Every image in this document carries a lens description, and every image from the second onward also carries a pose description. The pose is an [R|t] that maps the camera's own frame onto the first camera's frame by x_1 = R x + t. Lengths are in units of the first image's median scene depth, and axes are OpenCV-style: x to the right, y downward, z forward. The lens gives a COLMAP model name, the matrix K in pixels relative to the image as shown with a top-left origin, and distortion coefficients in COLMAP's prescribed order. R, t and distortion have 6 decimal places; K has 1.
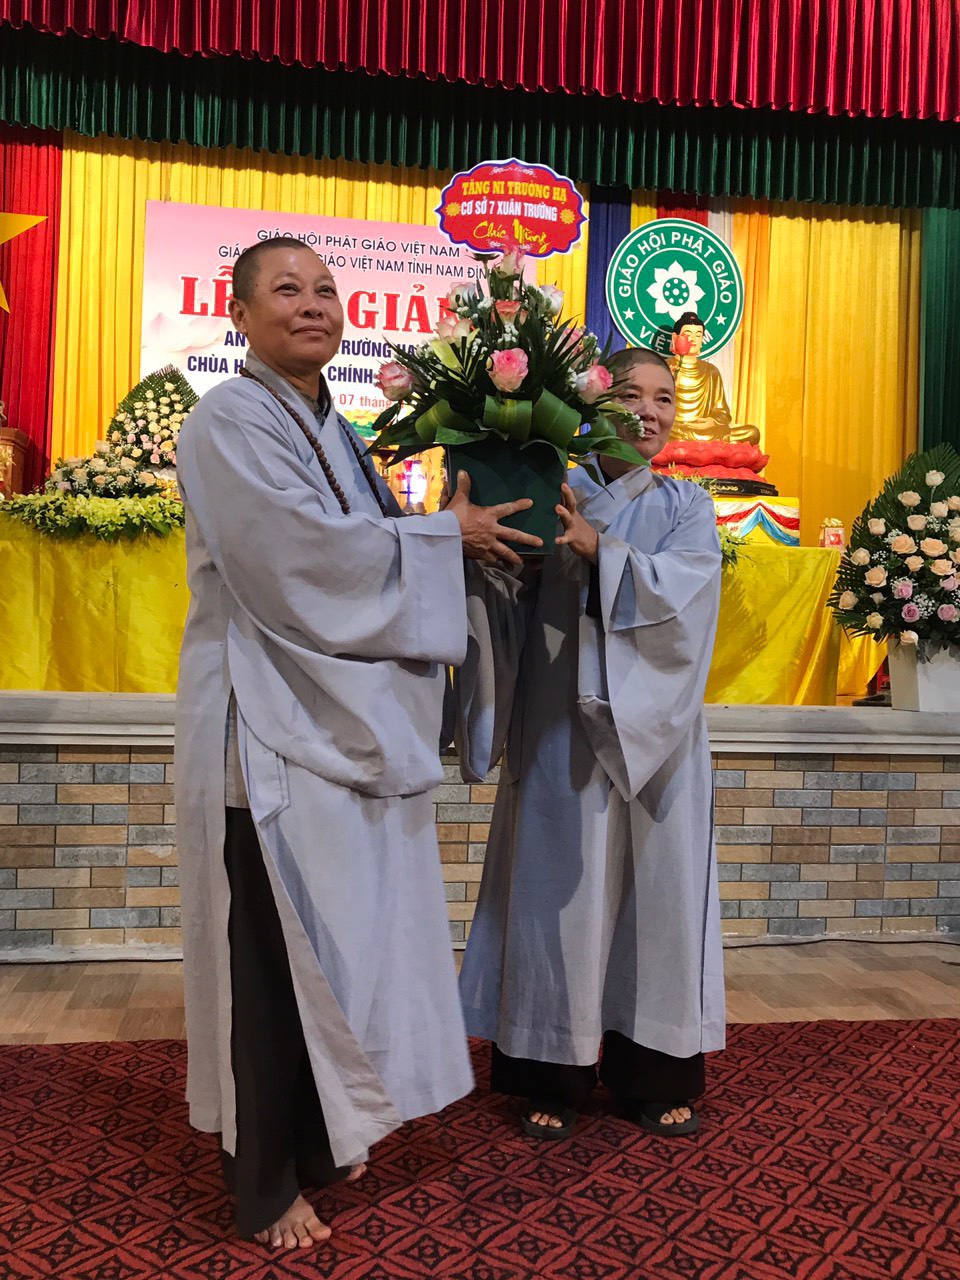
lens RADIAL K [[1145.7, 0, 493.5], [0, 1145.7, 621.1], [0, 0, 1]] dist [0.025874, -0.011609]
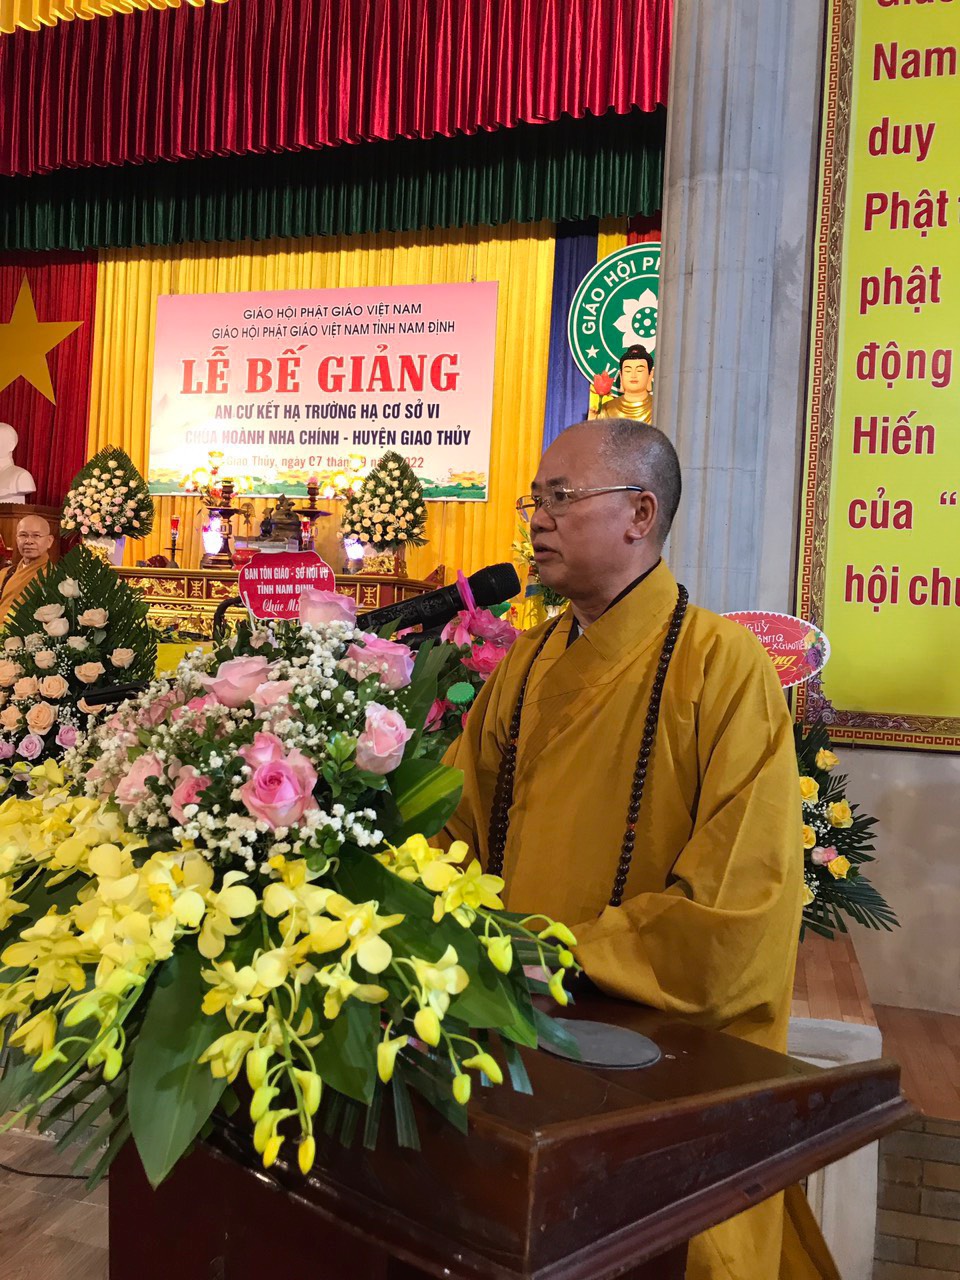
lens RADIAL K [[1054.1, 0, 411.5], [0, 1054.1, 626.3], [0, 0, 1]] dist [0.022103, -0.005445]
pose [[0.898373, 0.015984, -0.438943, 0.377780], [-0.018957, 0.999817, -0.002391, -0.041612], [0.438824, 0.010469, 0.898512, 0.173499]]
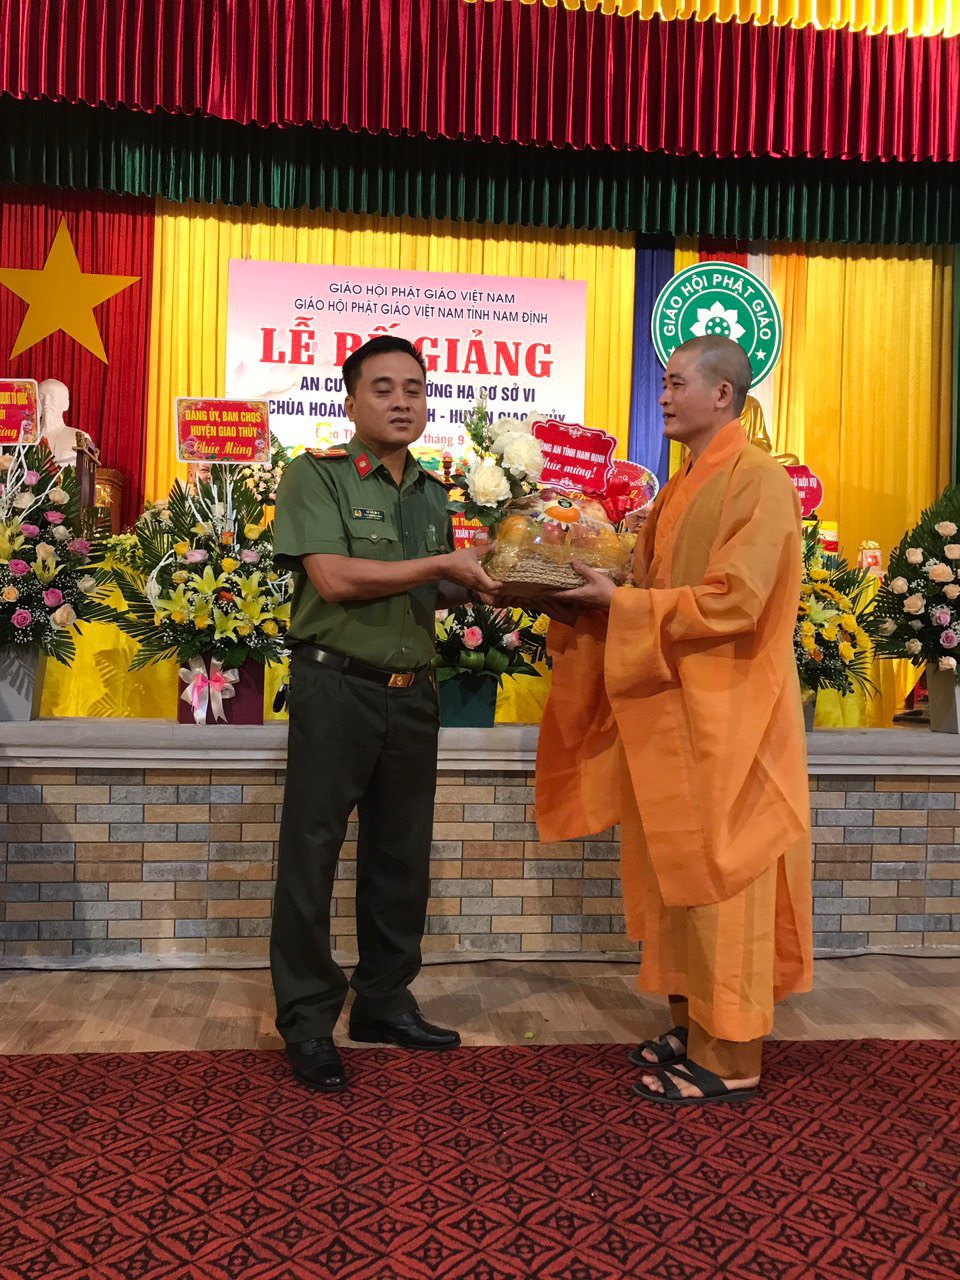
lens RADIAL K [[1054.1, 0, 487.4], [0, 1054.1, 627.8], [0, 0, 1]] dist [0.022103, -0.005445]
pose [[0.998197, -0.007735, -0.059527, 0.001569], [0.007419, 0.999957, -0.005517, -0.006420], [0.059567, 0.005065, 0.998211, 0.008759]]
